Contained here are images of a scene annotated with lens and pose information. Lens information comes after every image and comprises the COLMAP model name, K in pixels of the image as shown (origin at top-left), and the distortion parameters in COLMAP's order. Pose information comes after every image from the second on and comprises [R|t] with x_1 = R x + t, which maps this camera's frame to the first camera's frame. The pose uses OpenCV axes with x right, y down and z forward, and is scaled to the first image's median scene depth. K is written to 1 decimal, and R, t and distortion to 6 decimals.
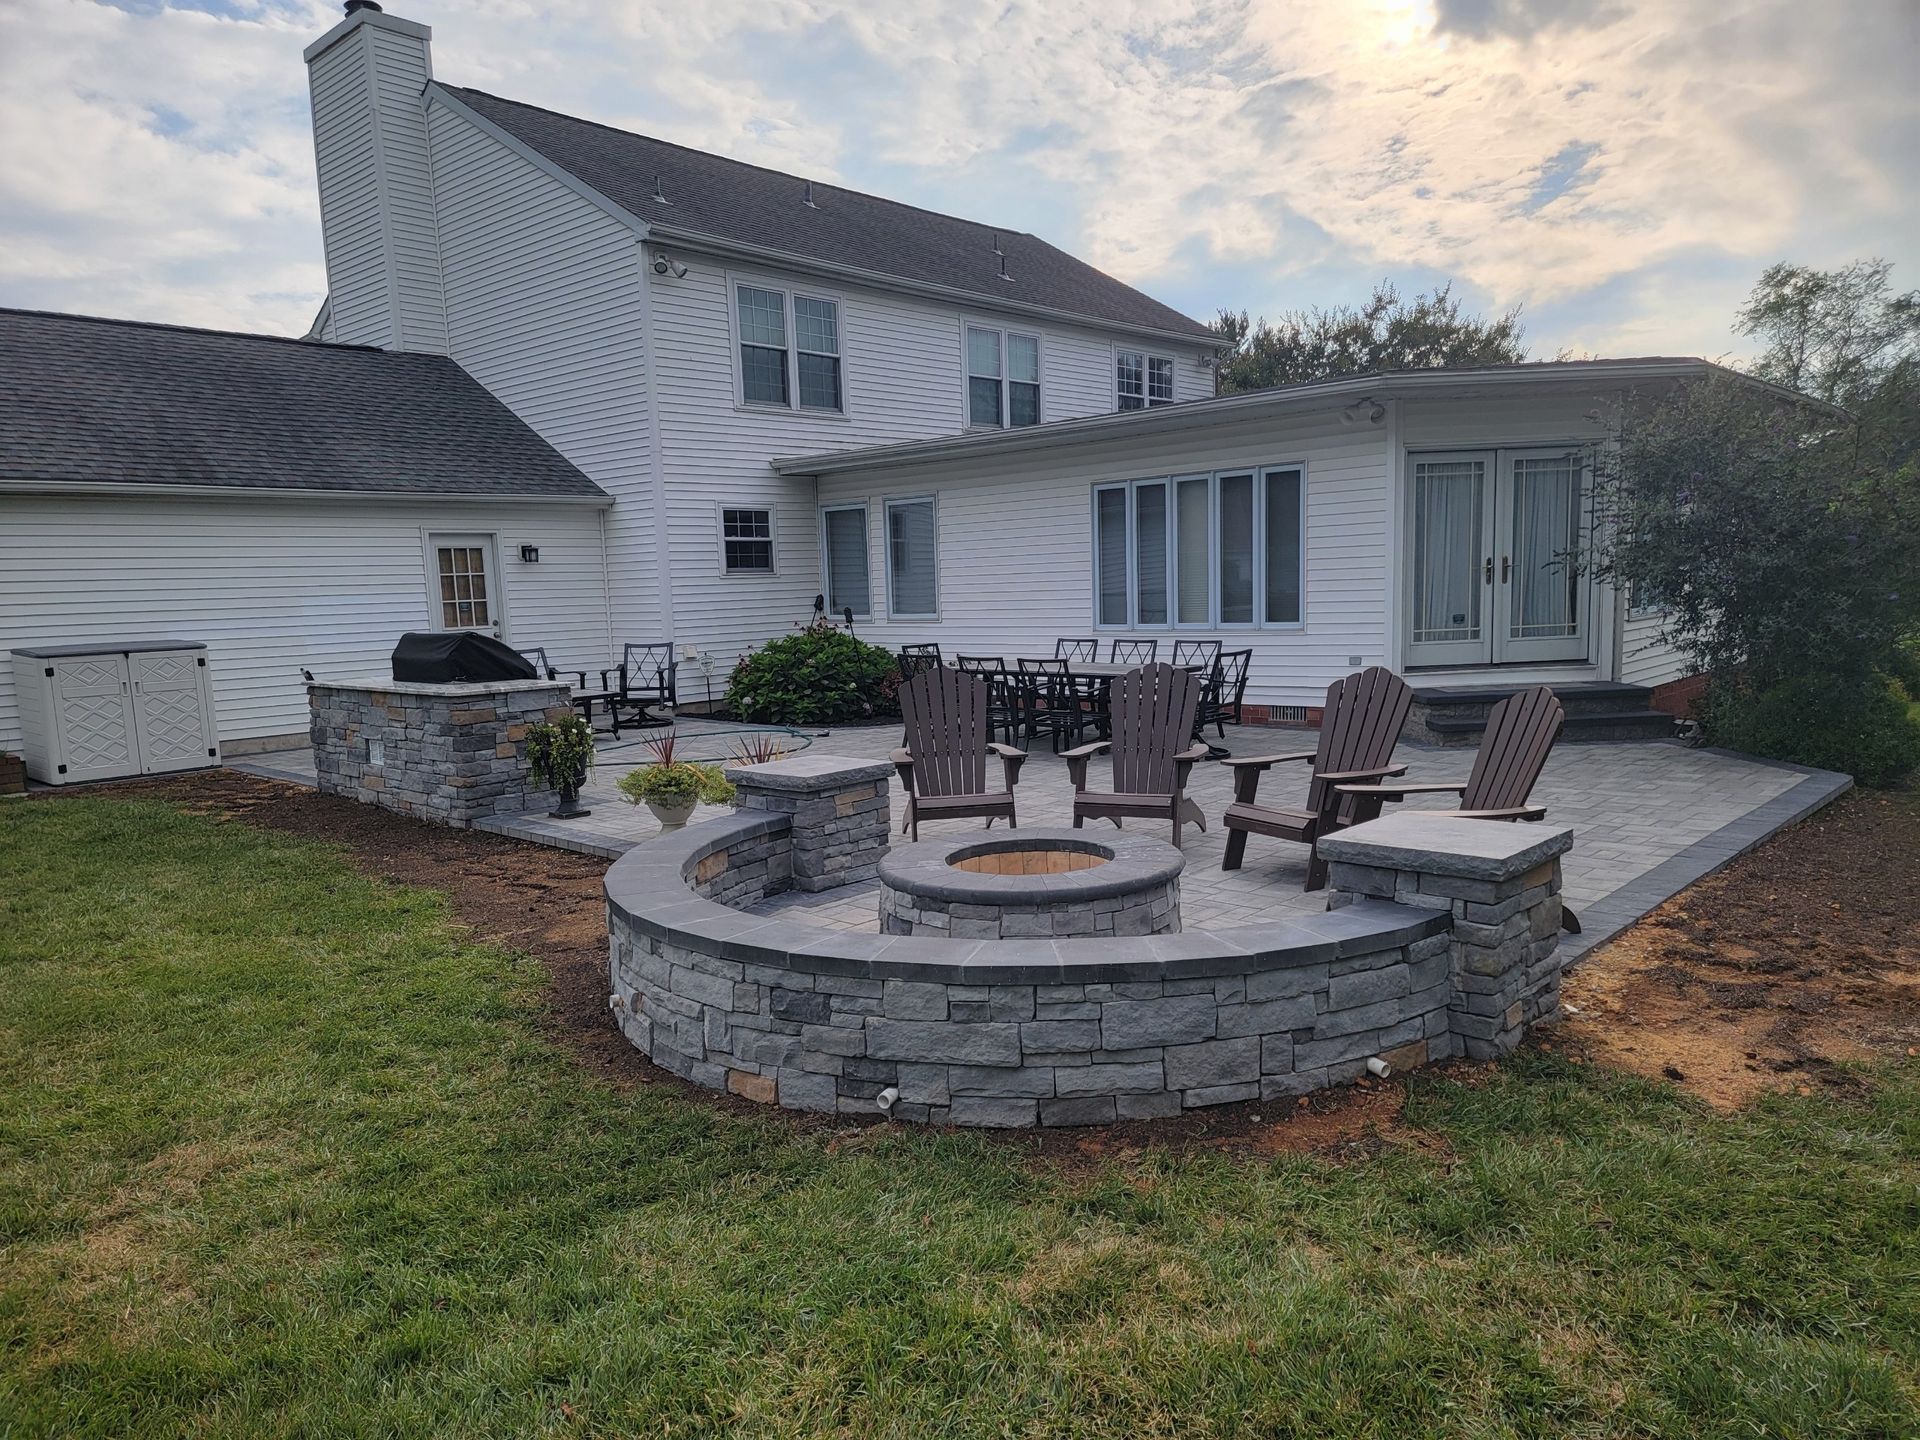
lens RADIAL K [[1327.1, 0, 977.8], [0, 1327.1, 729.1], [0, 0, 1]] dist [0.058399, -0.015920]
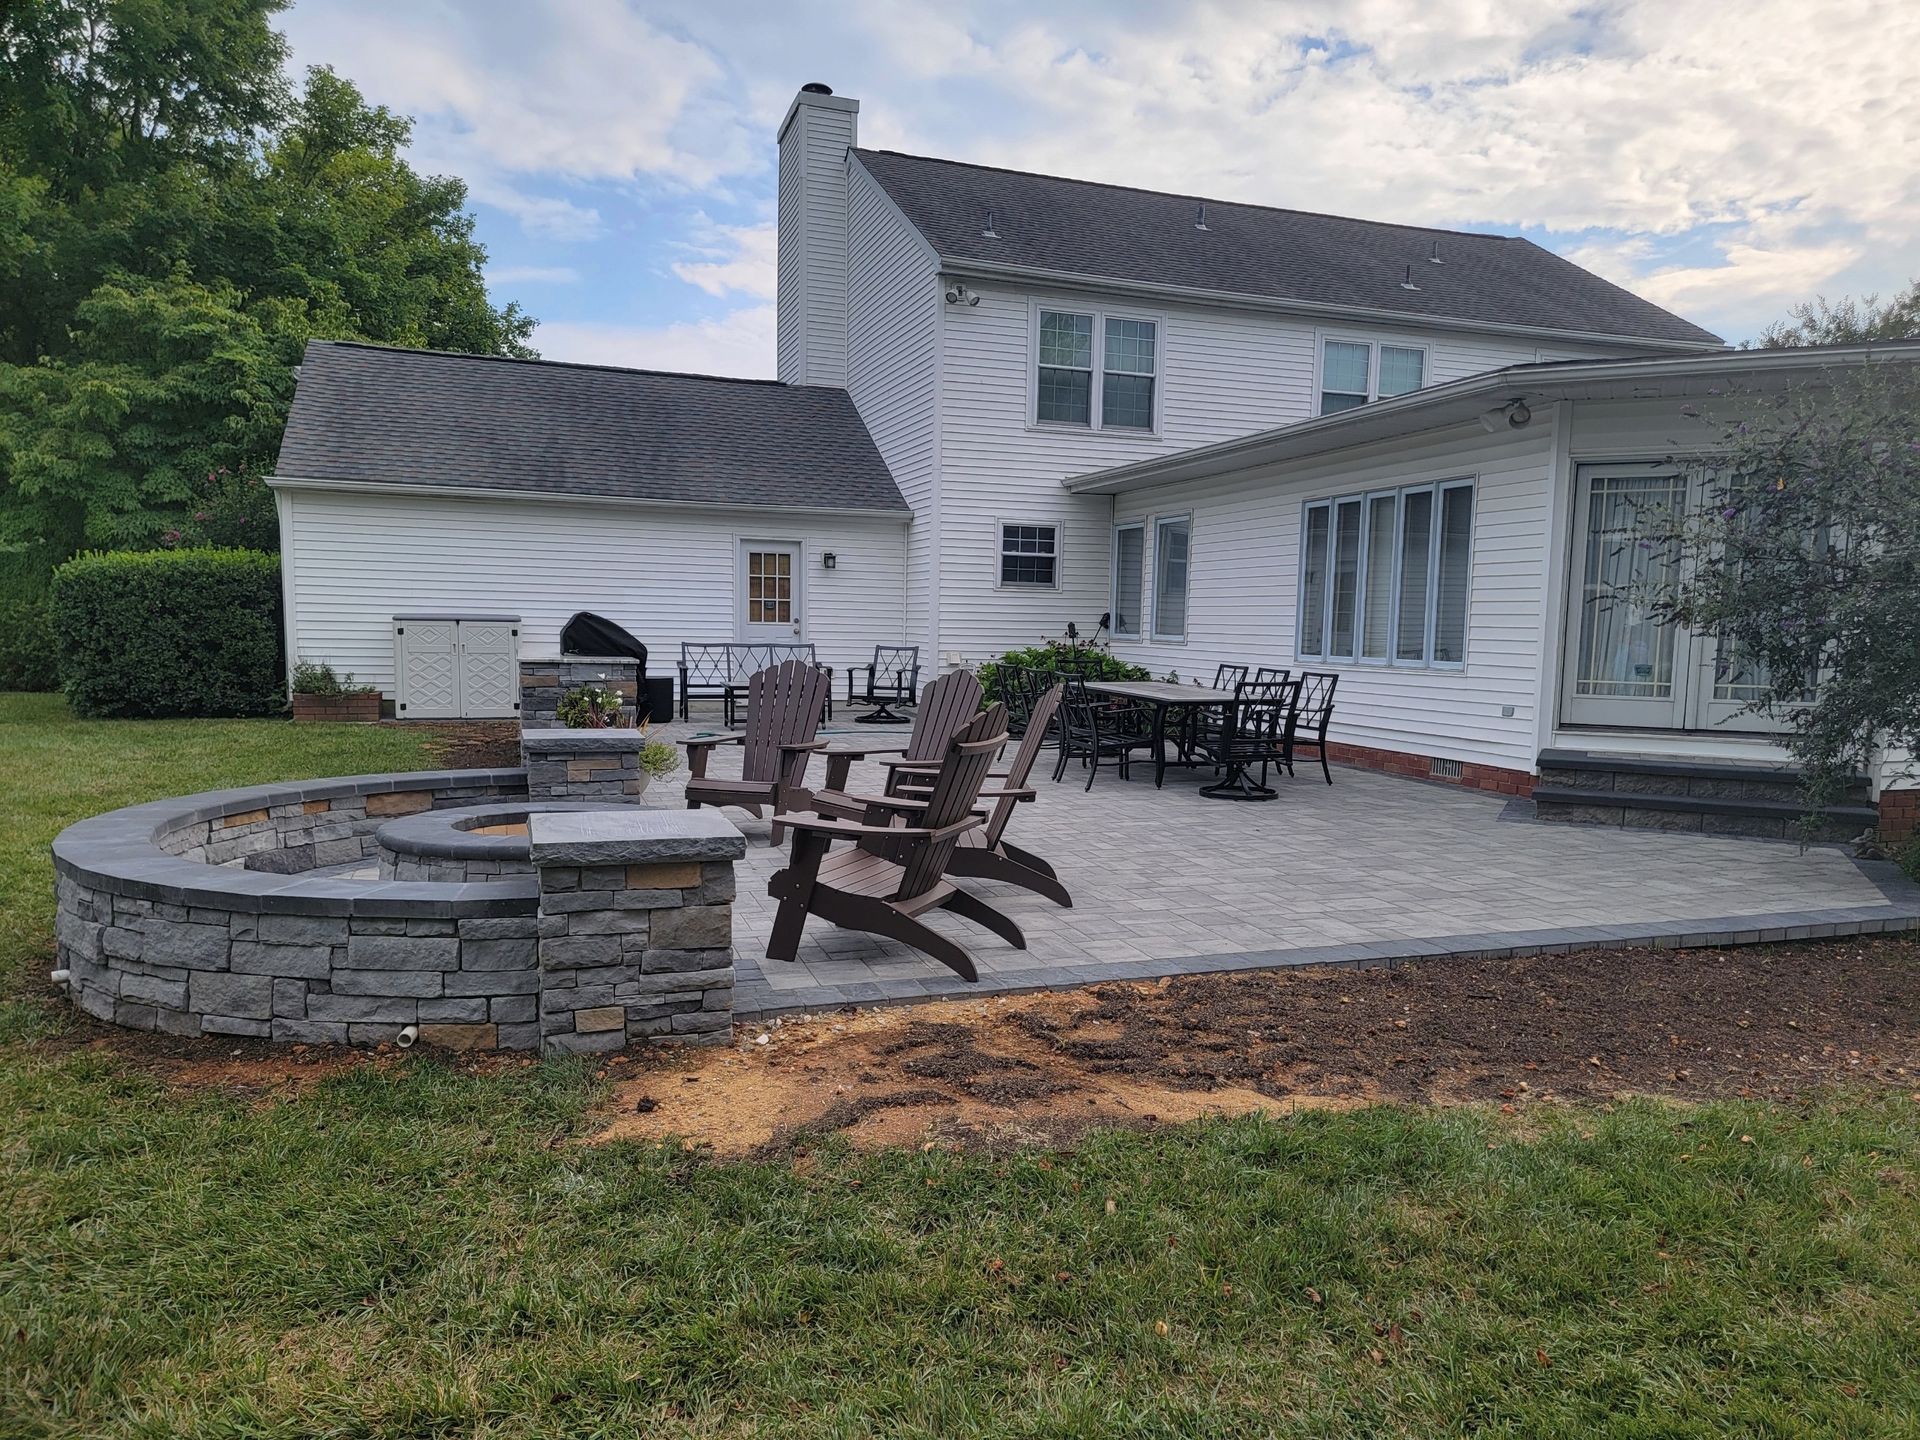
lens RADIAL K [[1327.1, 0, 977.6], [0, 1327.1, 725.4], [0, 0, 1]] dist [0.058399, -0.015920]
pose [[0.886543, 0.090874, -0.453633, 0.301704], [-0.103662, 0.994607, -0.003345, -0.004182], [0.450883, 0.049990, 0.891182, 0.081360]]
